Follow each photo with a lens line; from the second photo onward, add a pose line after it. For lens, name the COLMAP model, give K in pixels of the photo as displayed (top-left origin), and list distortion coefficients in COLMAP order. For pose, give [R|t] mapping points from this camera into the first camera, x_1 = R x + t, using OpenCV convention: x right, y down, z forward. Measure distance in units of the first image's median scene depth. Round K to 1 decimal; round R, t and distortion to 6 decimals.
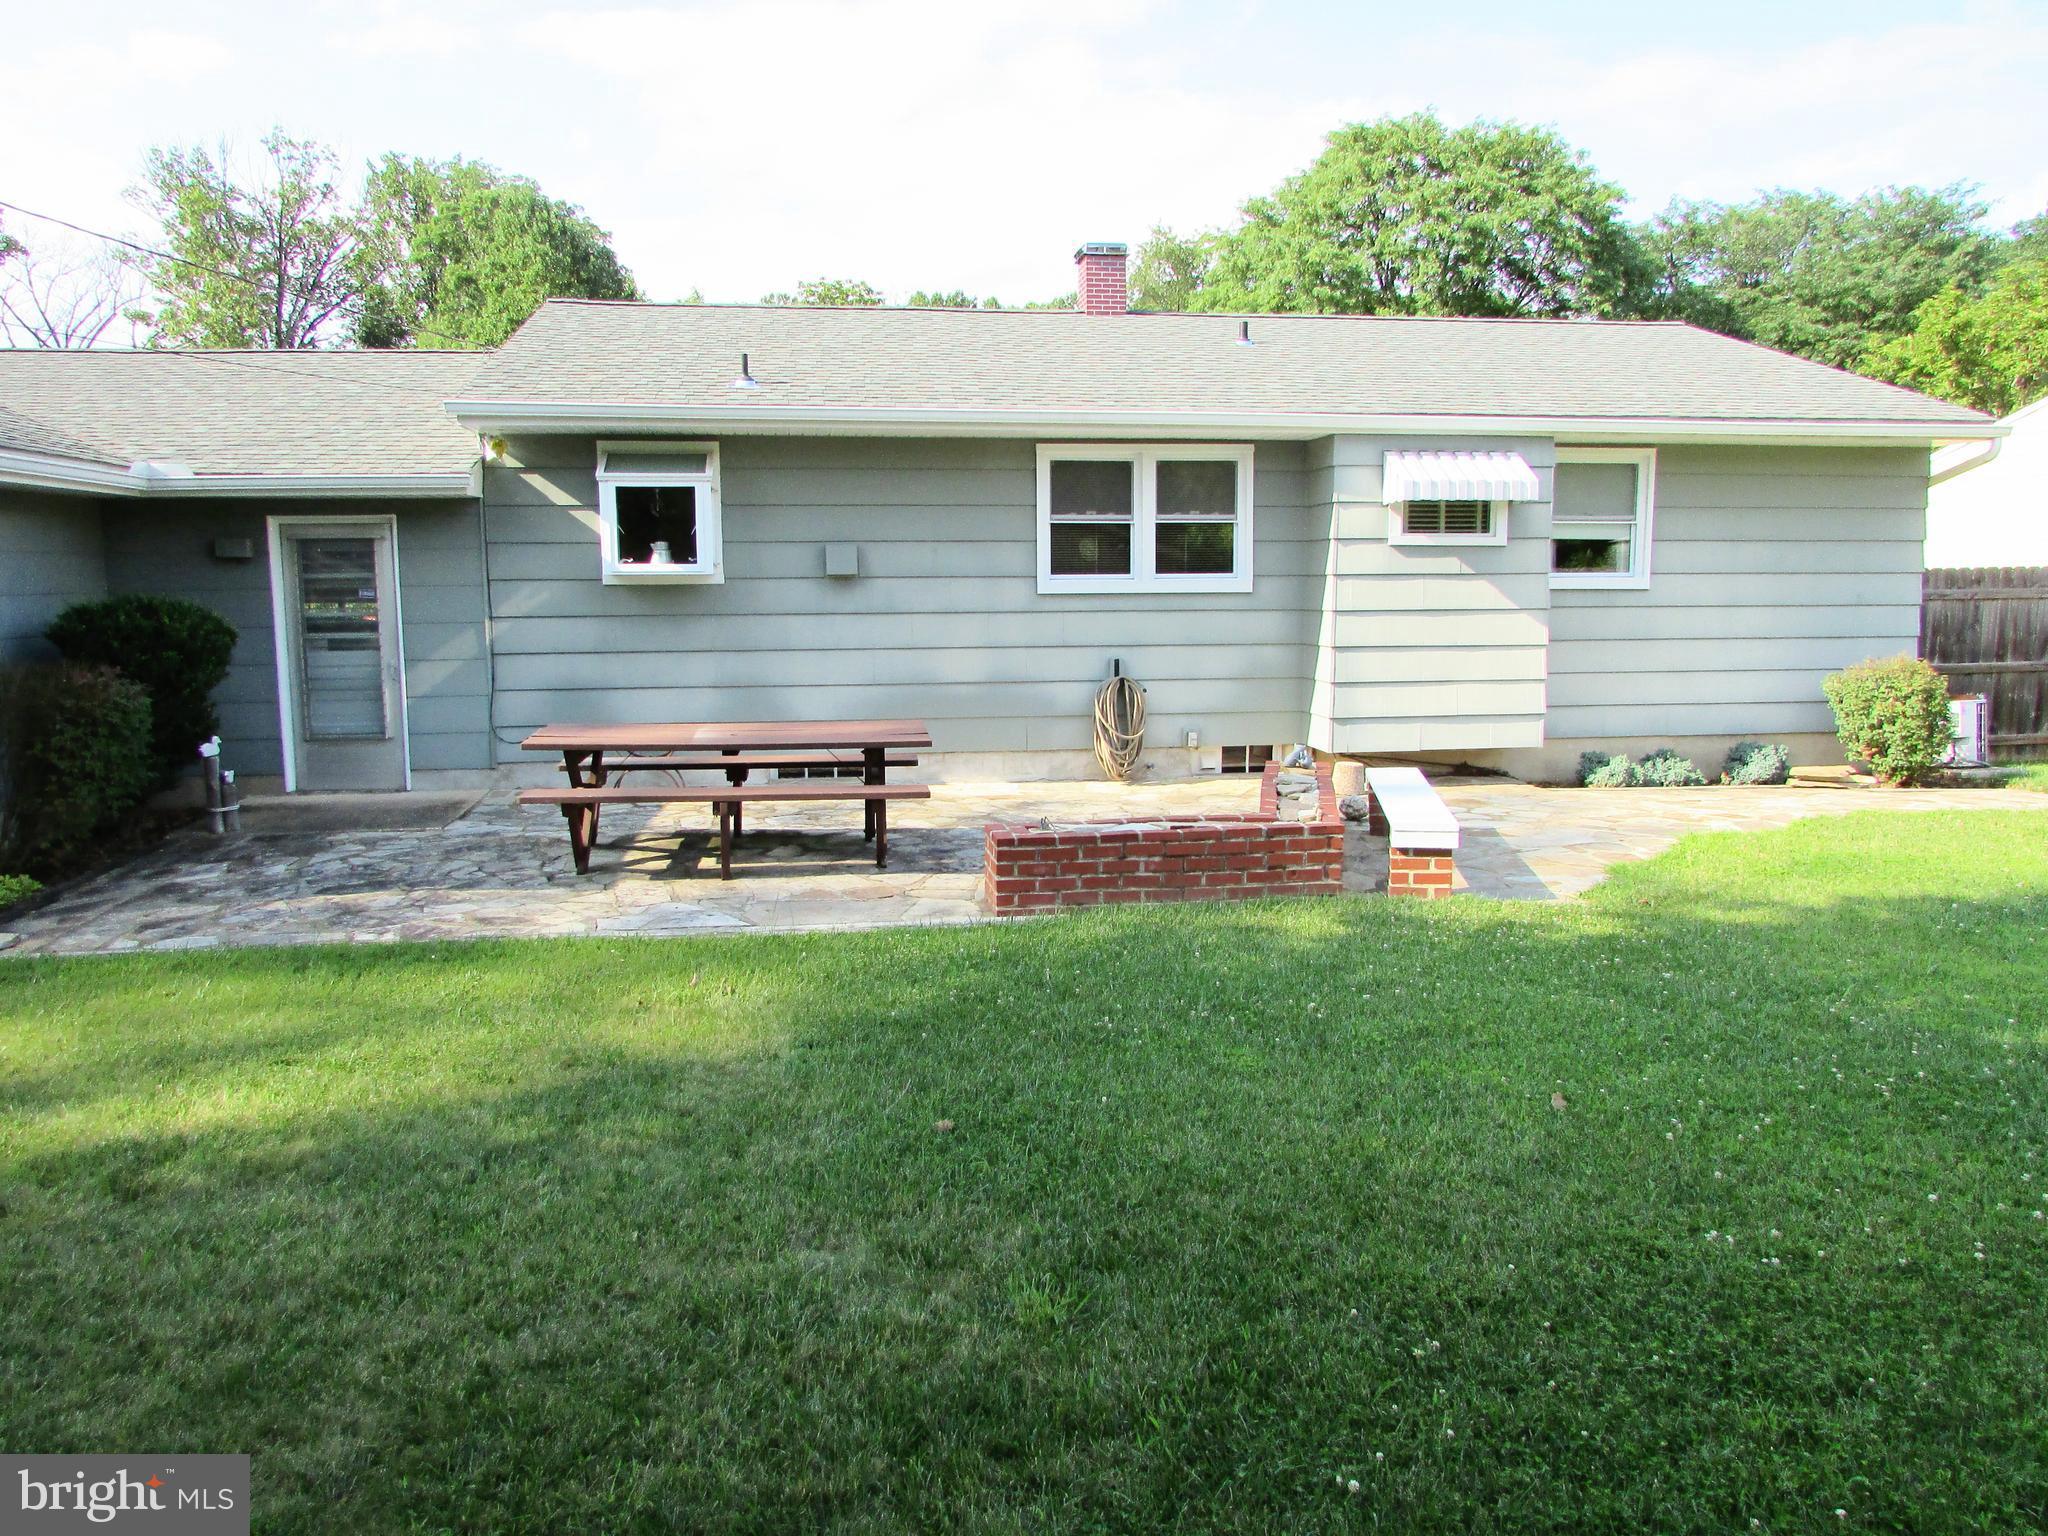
lens RADIAL K [[1443.1, 0, 973.7], [0, 1443.1, 760.3], [0, 0, 1]] dist [-0.012755, -0.002530]
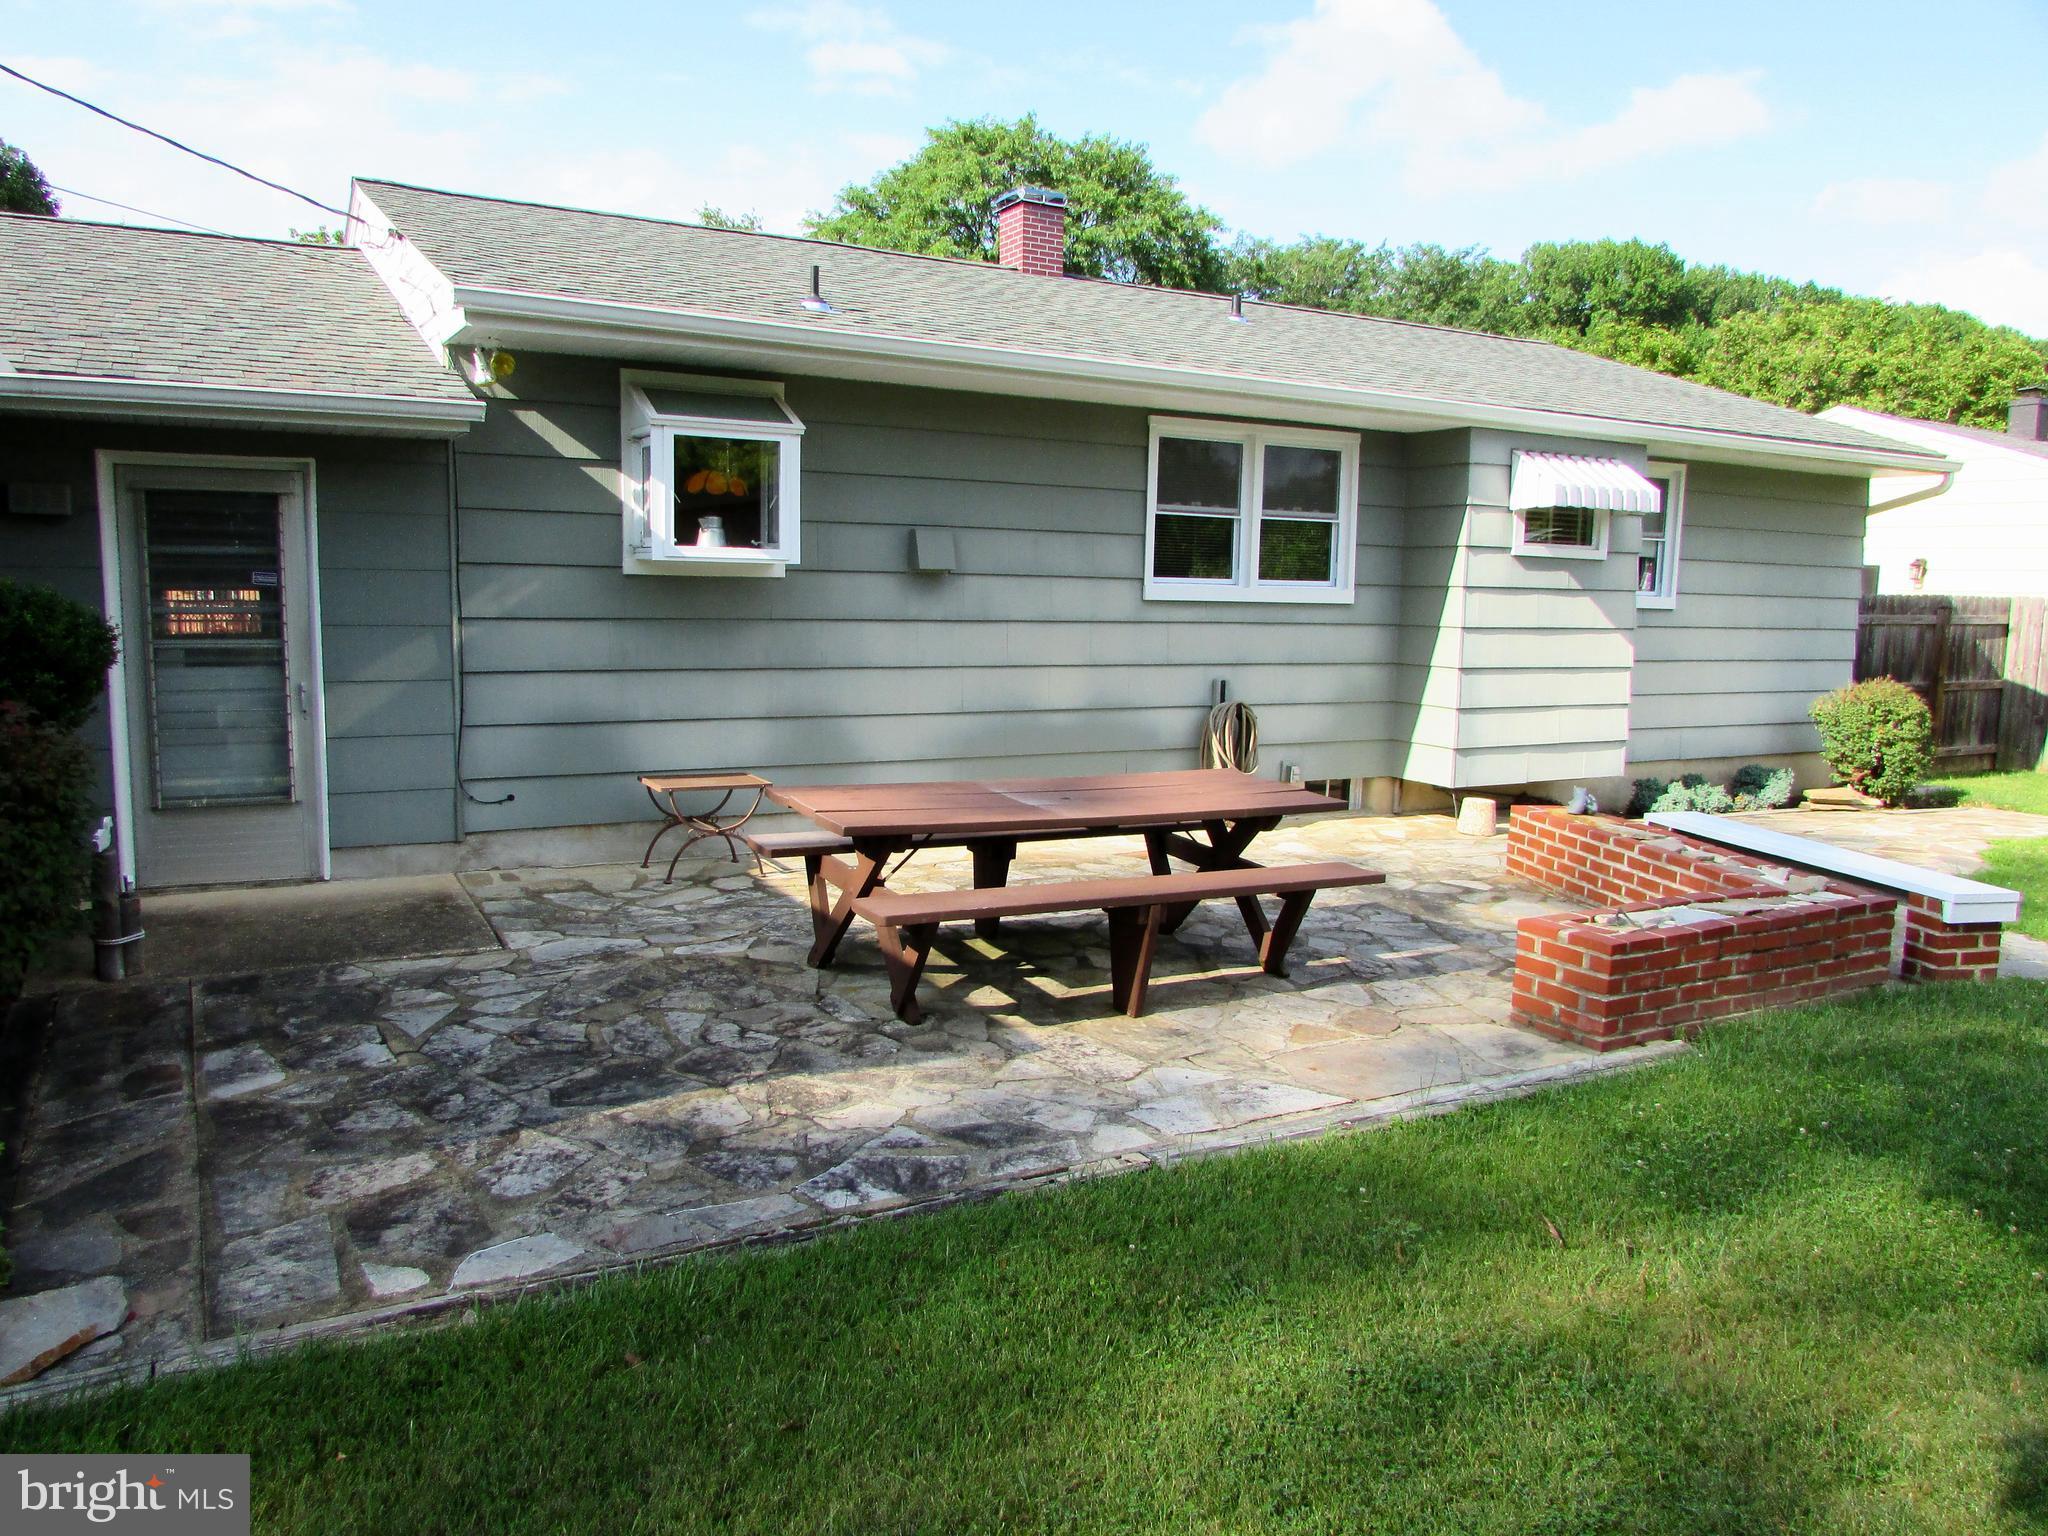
lens RADIAL K [[1475.2, 0, 1024.0], [0, 1475.2, 768.0], [0, 0, 1]] dist [-0.030827, 0.024968]
pose [[0.935840, -0.017745, 0.351978, -0.312791], [0.017292, 0.999841, 0.004430, -0.026078], [-0.352000, 0.001941, 0.935998, 0.247699]]
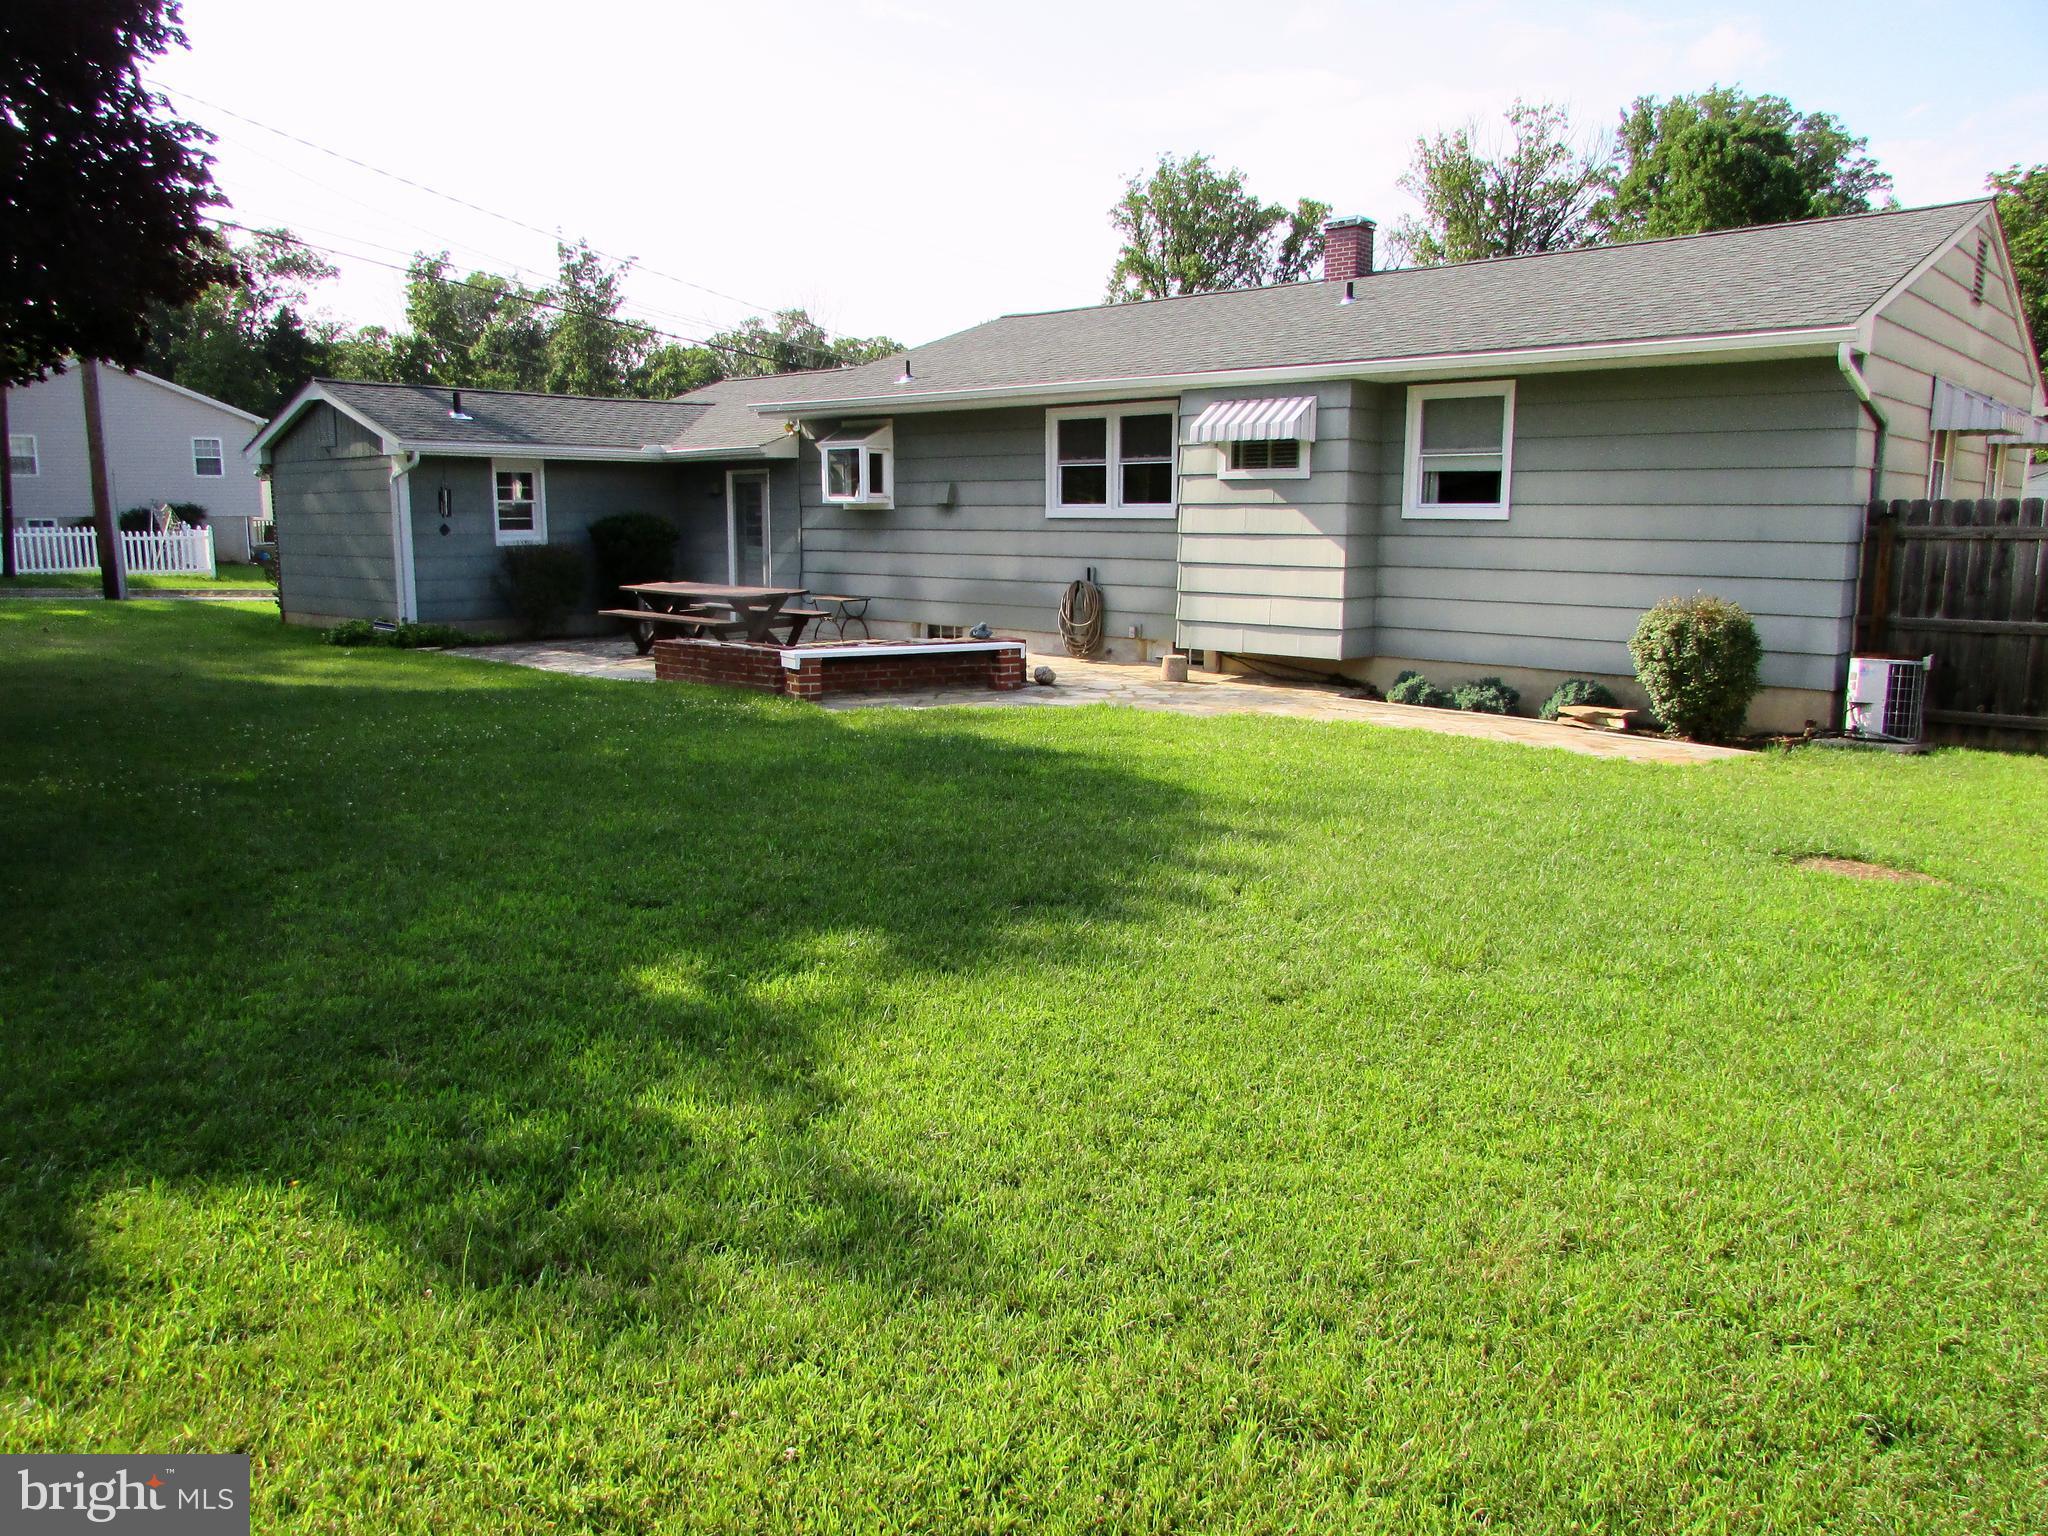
lens RADIAL K [[1475.2, 0, 1024.0], [0, 1475.2, 768.0], [0, 0, 1]] dist [-0.030827, 0.024968]
pose [[0.627804, 0.138767, -0.765902, 1.145898], [-0.106961, 0.990026, 0.091699, -0.005370], [0.770987, 0.024353, 0.636385, 0.090499]]
